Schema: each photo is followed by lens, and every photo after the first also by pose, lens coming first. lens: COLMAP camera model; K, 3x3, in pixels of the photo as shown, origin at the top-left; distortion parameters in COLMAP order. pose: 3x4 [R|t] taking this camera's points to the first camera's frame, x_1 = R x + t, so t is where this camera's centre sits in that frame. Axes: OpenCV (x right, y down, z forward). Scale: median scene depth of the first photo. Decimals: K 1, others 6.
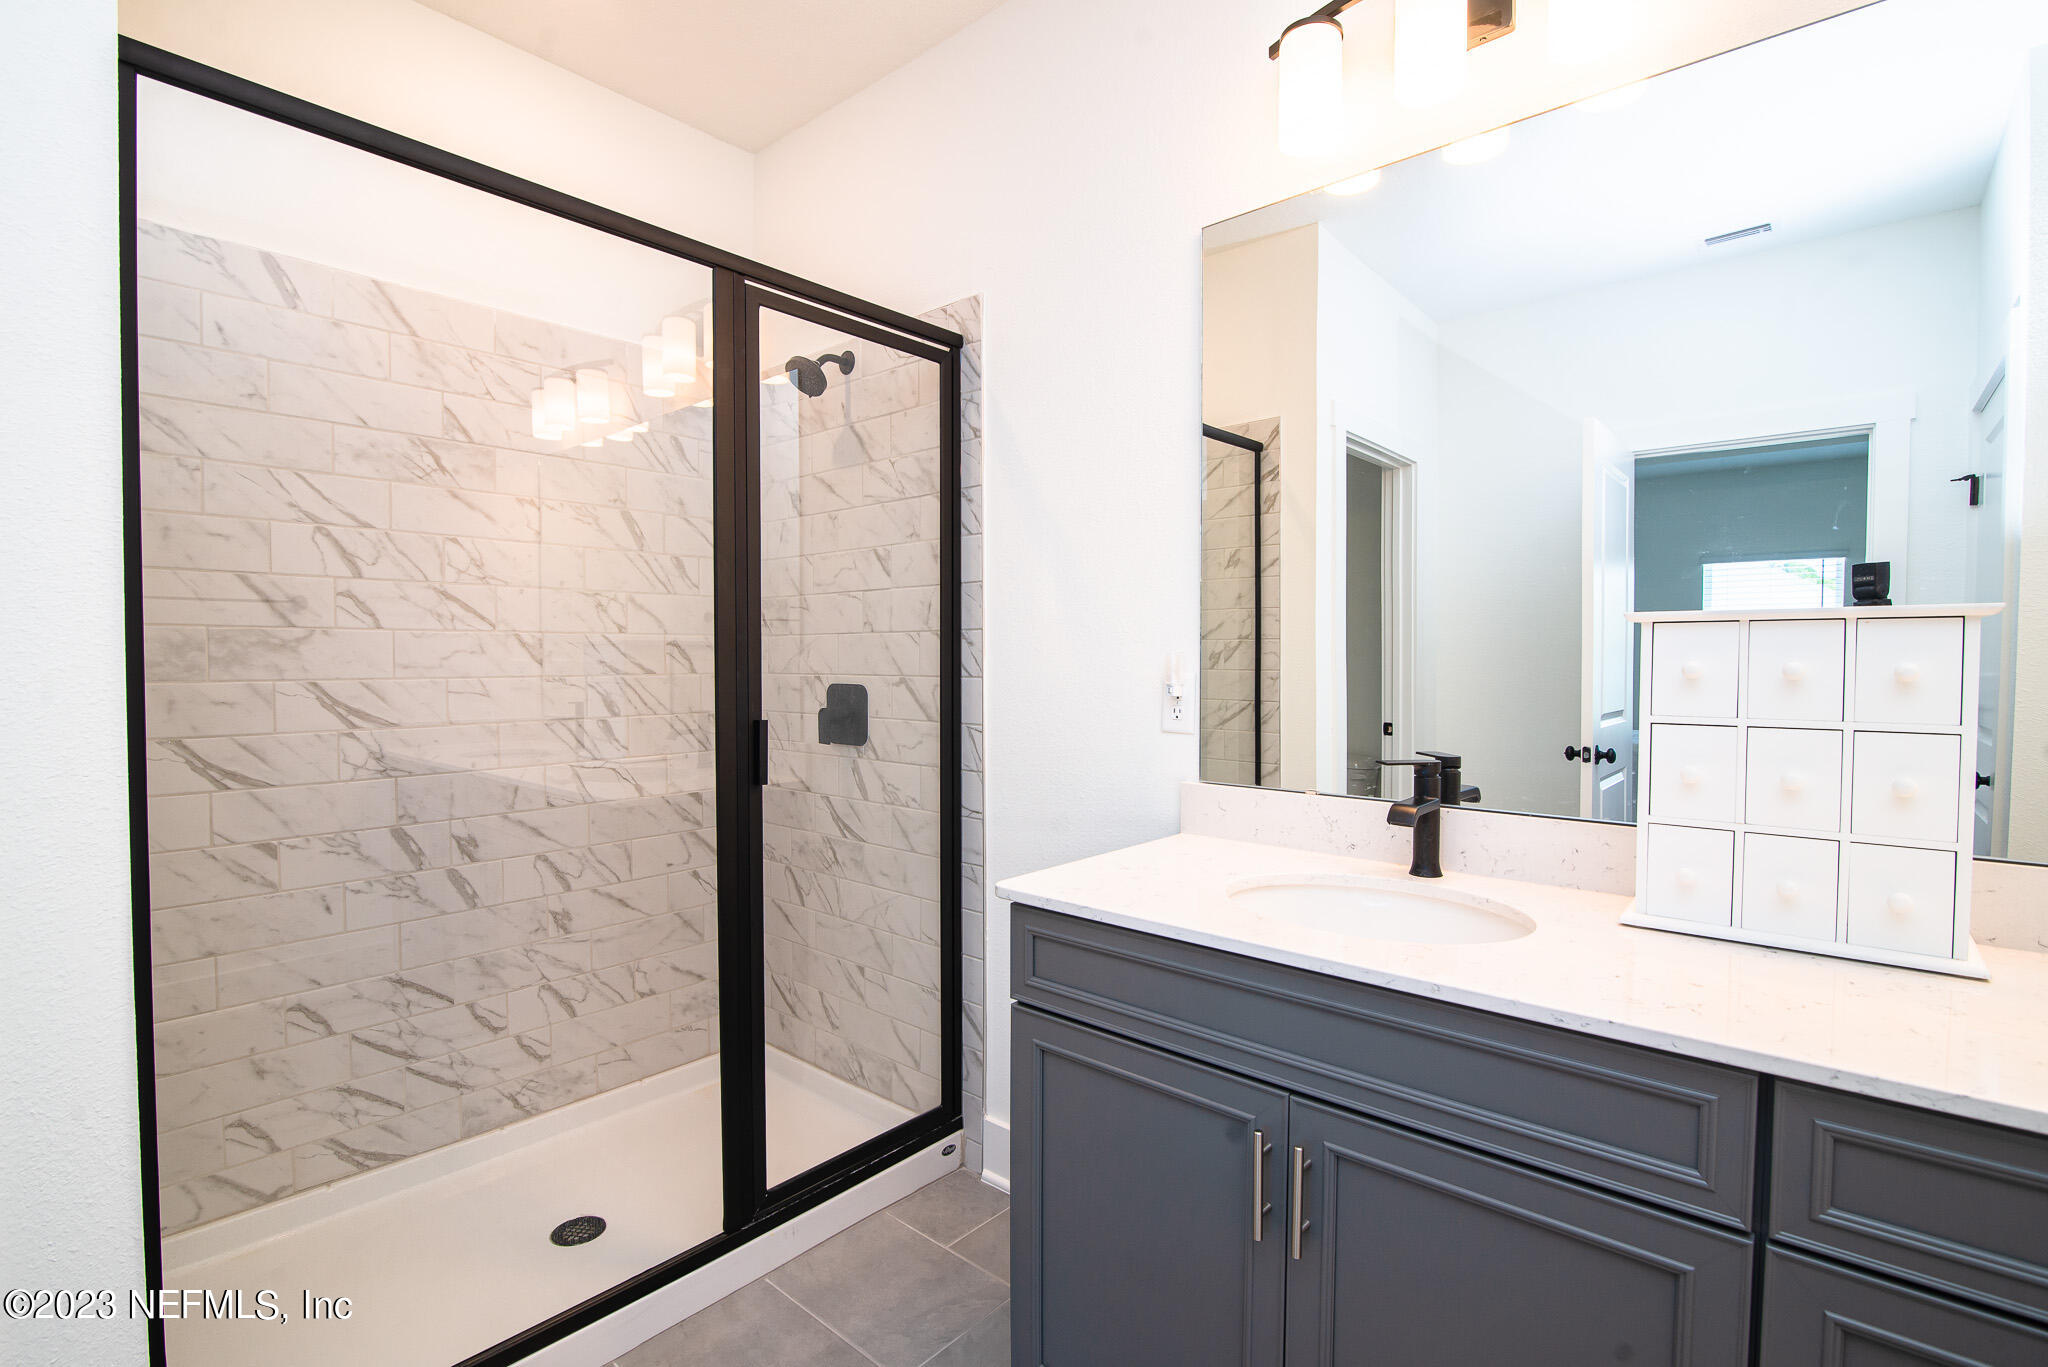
lens RADIAL K [[937.3, 0, 1039.5], [0, 937.3, 680.5], [0, 0, 1]] dist [-0.017017, 0.001244]
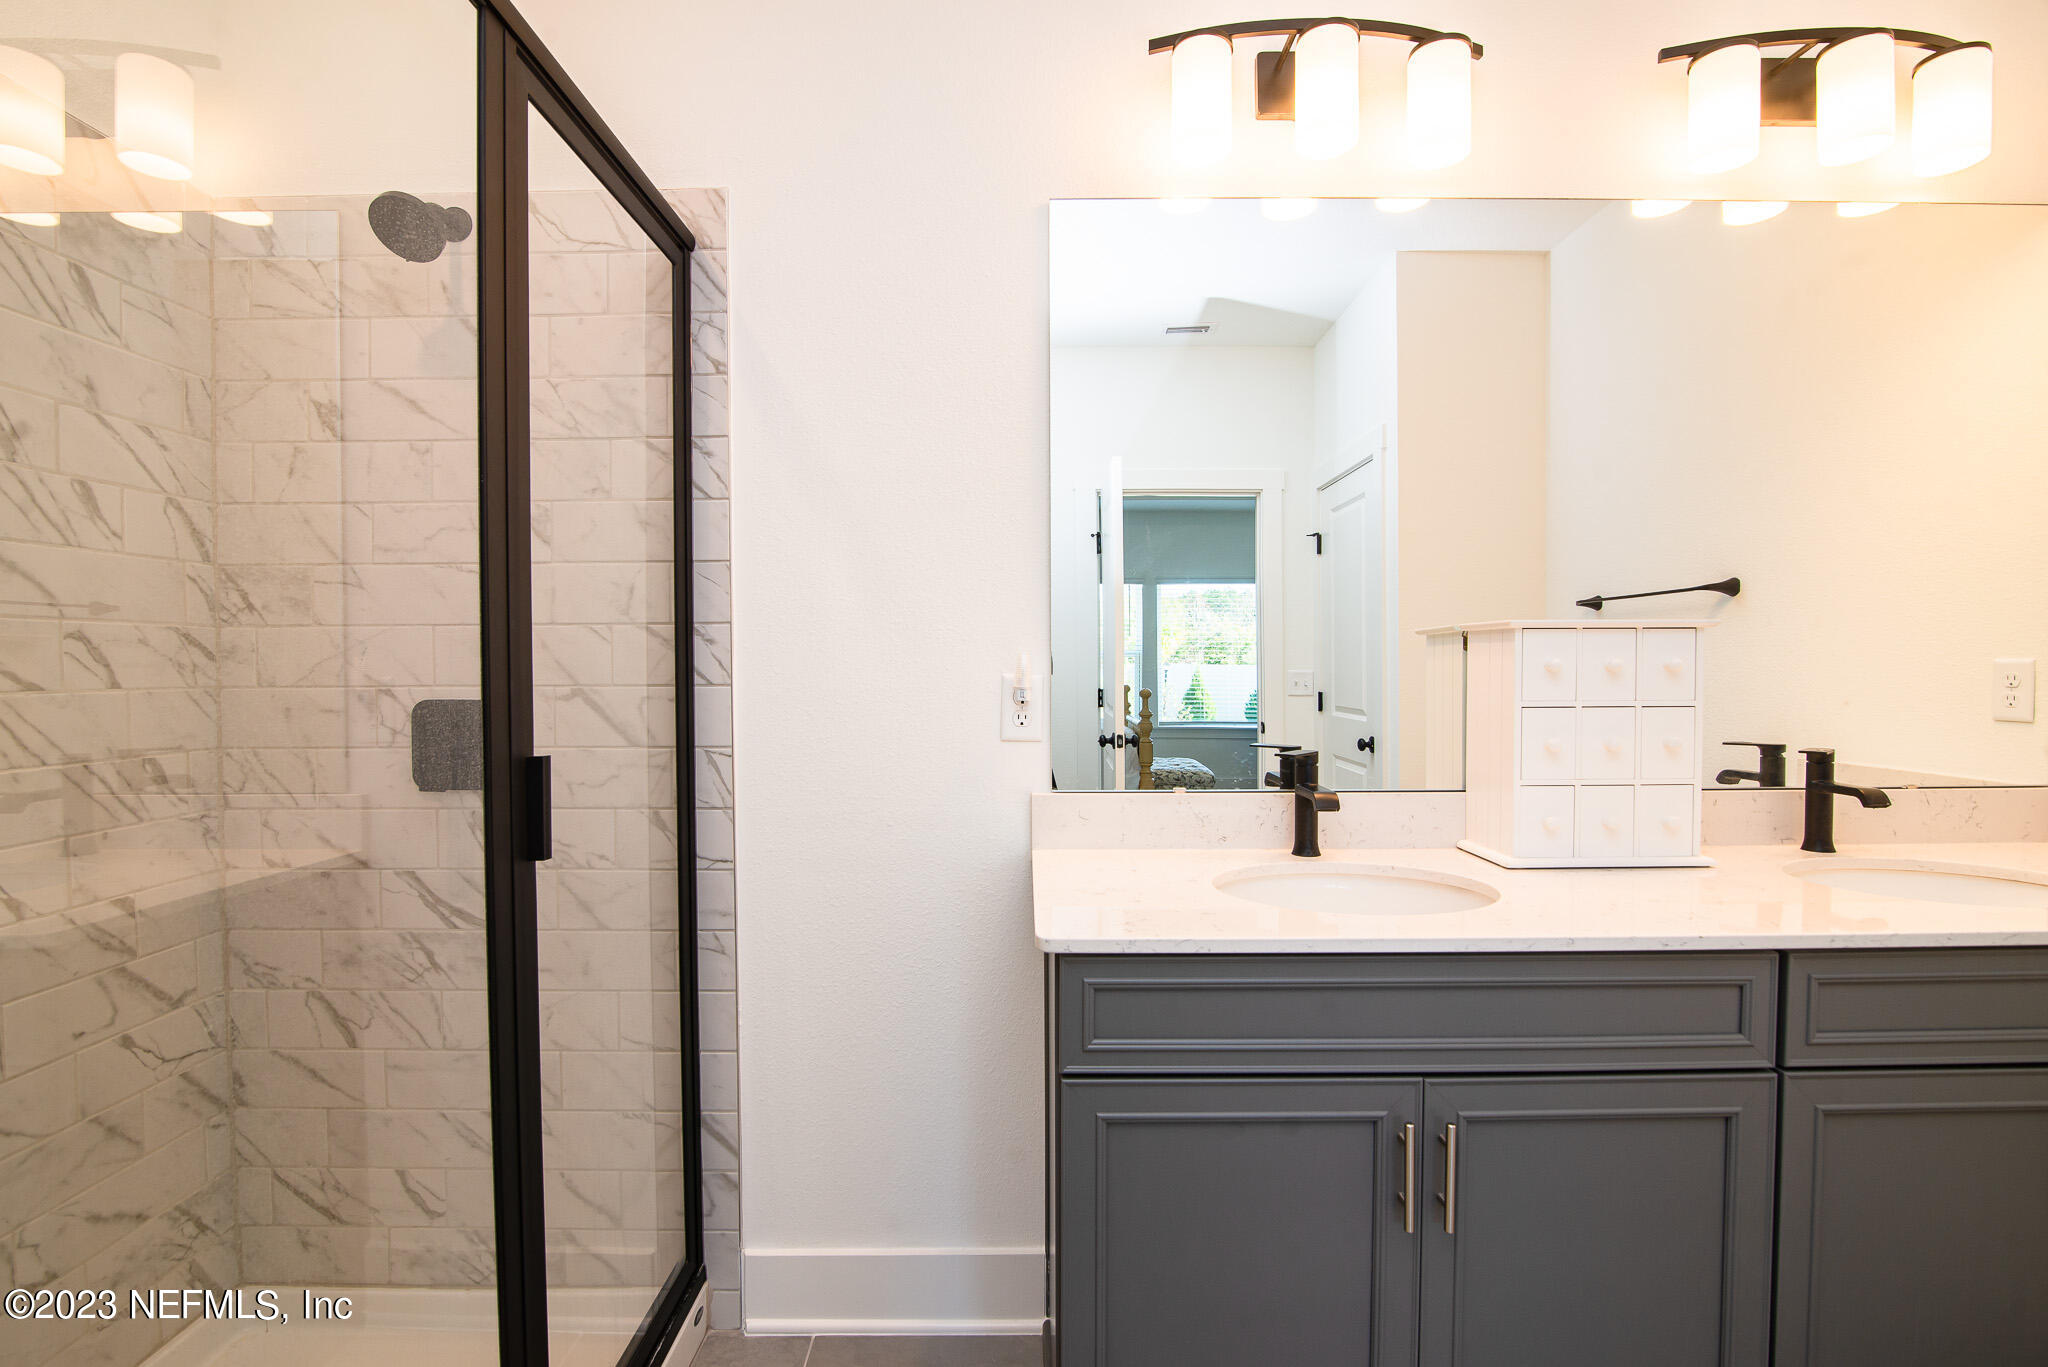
lens RADIAL K [[937.3, 0, 1025.6], [0, 937.3, 681.4], [0, 0, 1]] dist [-0.017017, 0.001244]
pose [[0.760347, -0.015311, 0.649337, -0.337733], [0.019878, 0.999802, 0.000298, -0.001726], [-0.649213, 0.012681, 0.760501, 0.230271]]
